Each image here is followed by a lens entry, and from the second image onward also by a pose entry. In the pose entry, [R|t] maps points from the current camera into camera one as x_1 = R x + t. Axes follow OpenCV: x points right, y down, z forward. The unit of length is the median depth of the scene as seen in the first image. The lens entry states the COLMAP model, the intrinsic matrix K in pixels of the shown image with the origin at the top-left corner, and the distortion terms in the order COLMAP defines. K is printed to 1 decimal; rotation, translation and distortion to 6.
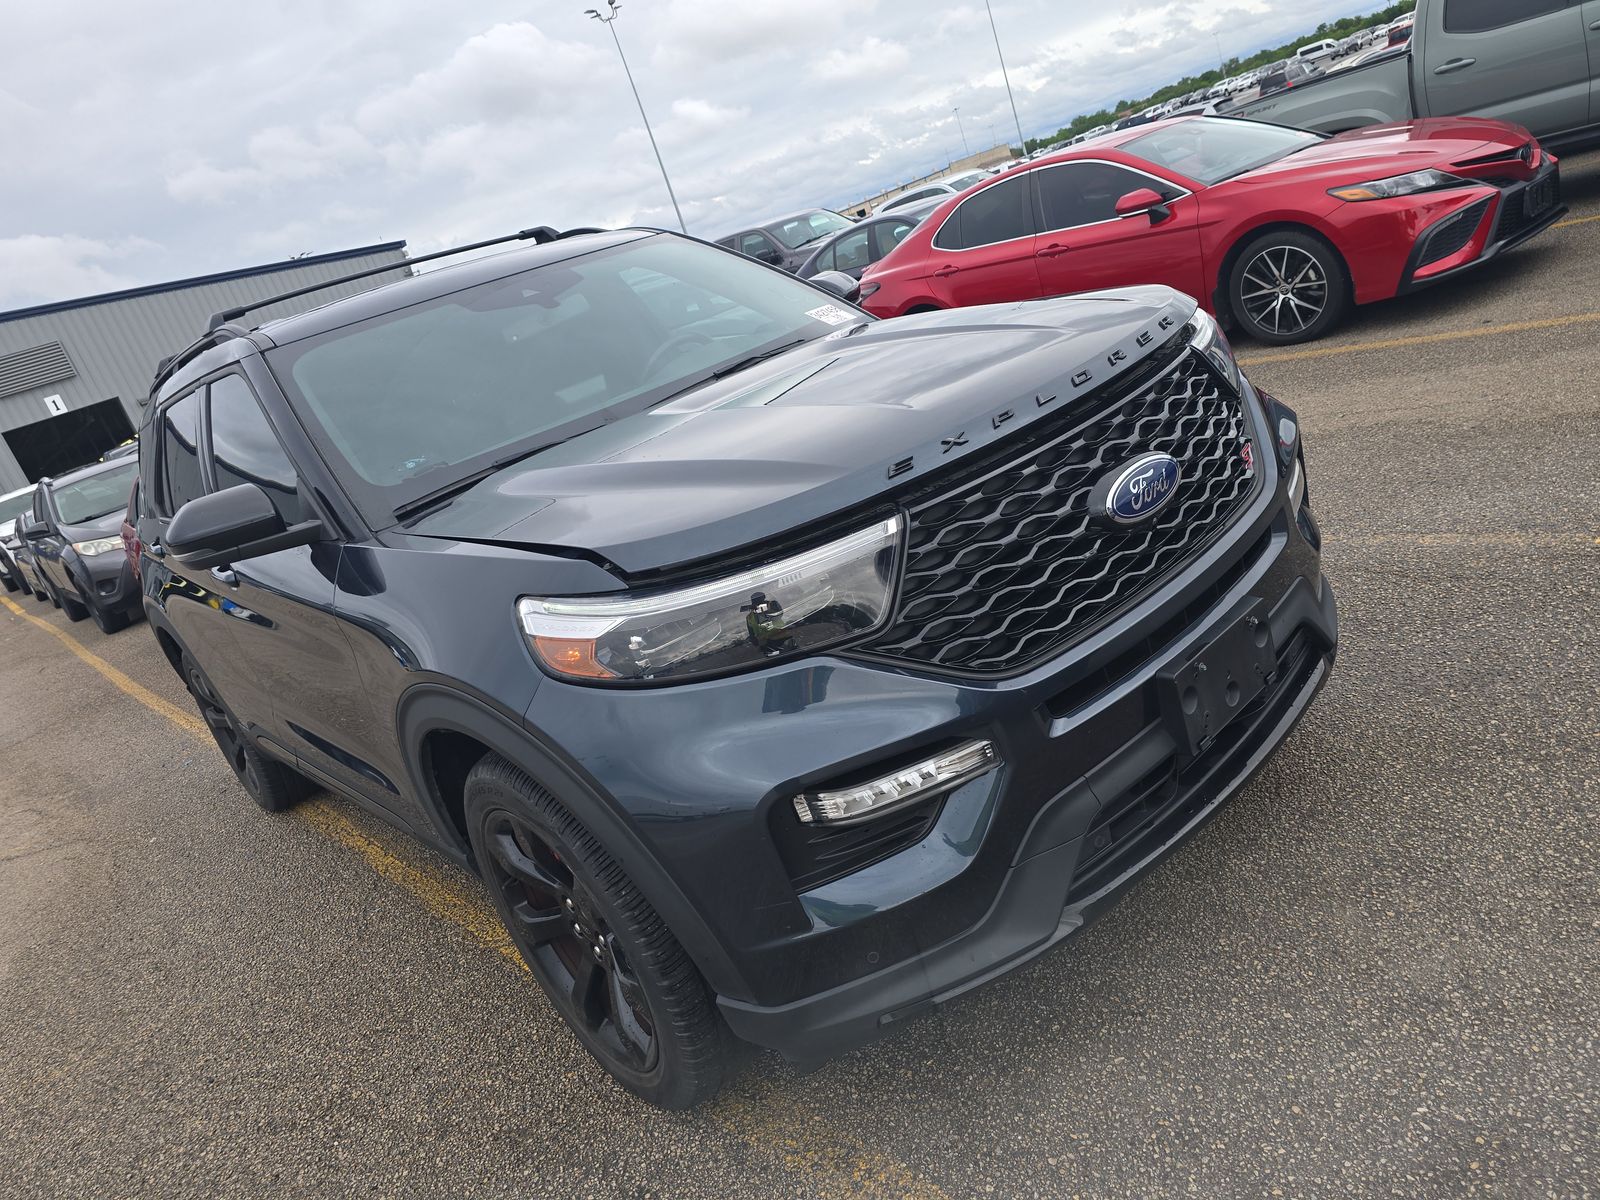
lens RADIAL K [[1101.4, 0, 807.6], [0, 1101.4, 567.6], [0, 0, 1]] dist [0.072459, -0.069533]
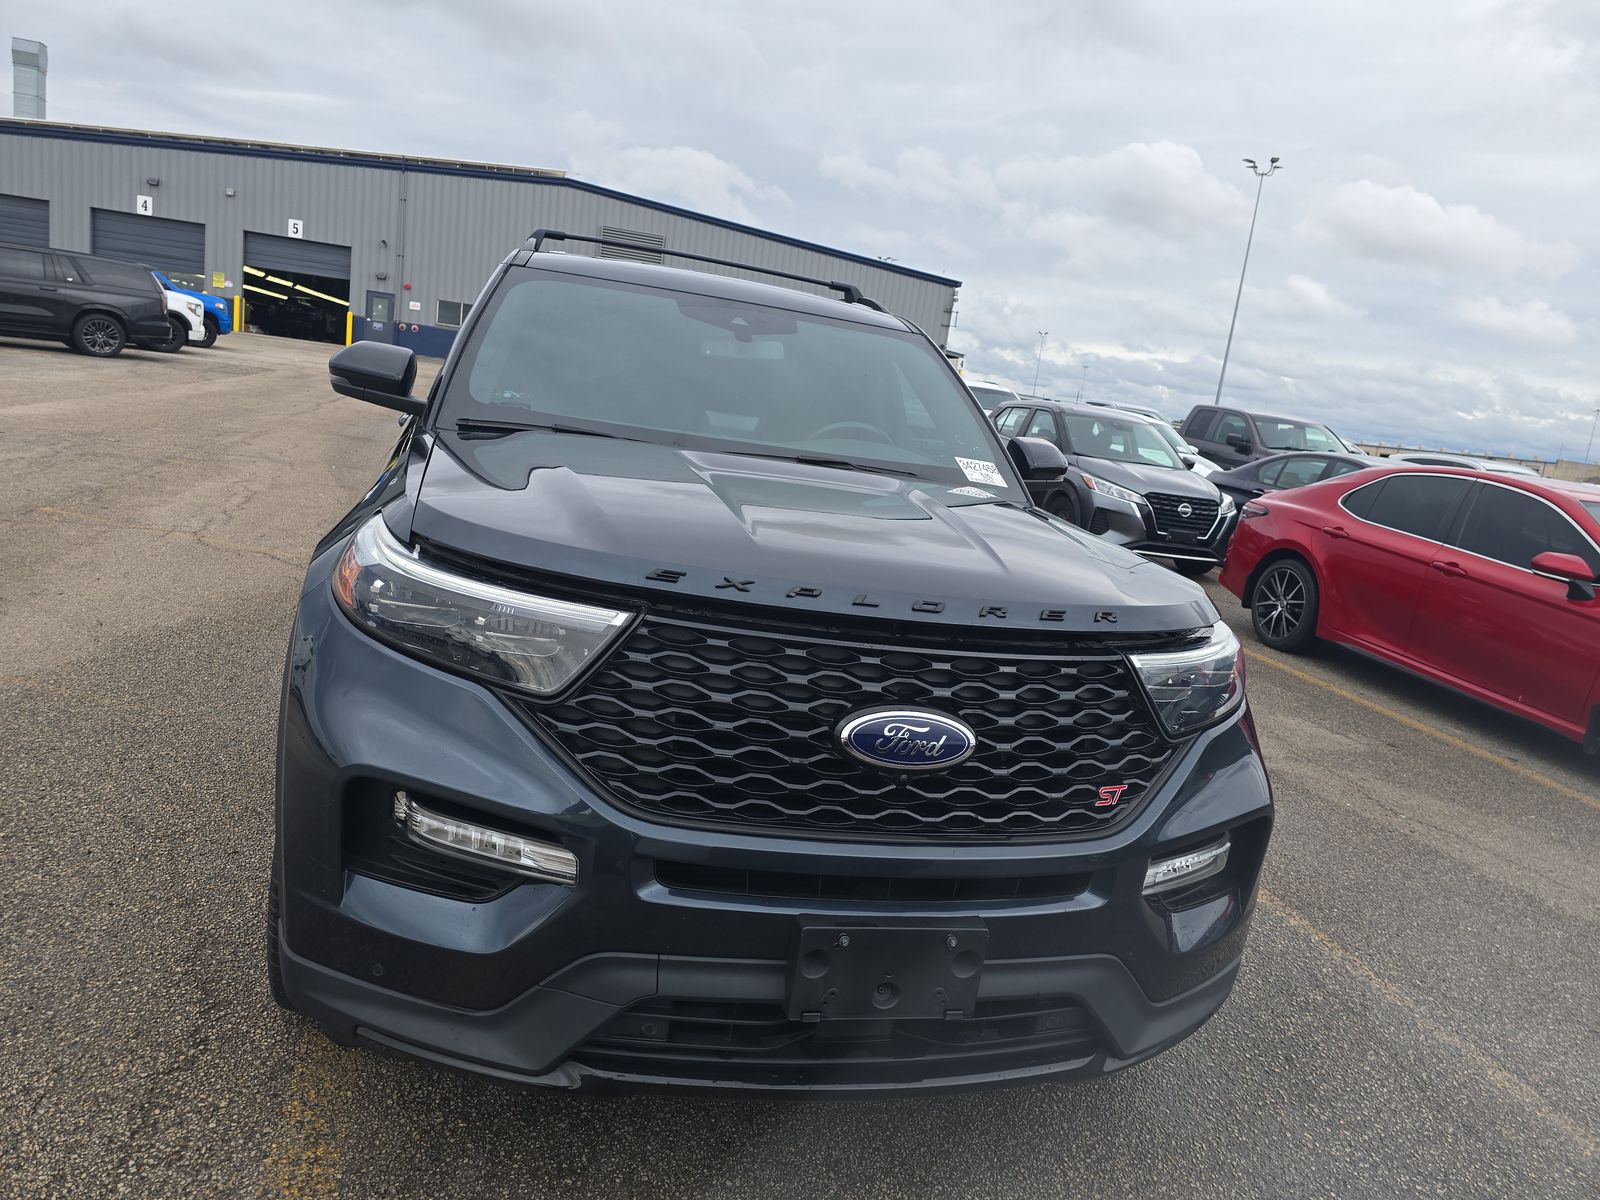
lens RADIAL K [[1101.4, 0, 807.6], [0, 1101.4, 567.6], [0, 0, 1]] dist [0.072459, -0.069533]
pose [[0.793878, 0.497004, -0.350350, 0.303748], [-0.522559, 0.852240, 0.024885, -0.107857], [0.310950, 0.163323, 0.936288, 0.057850]]
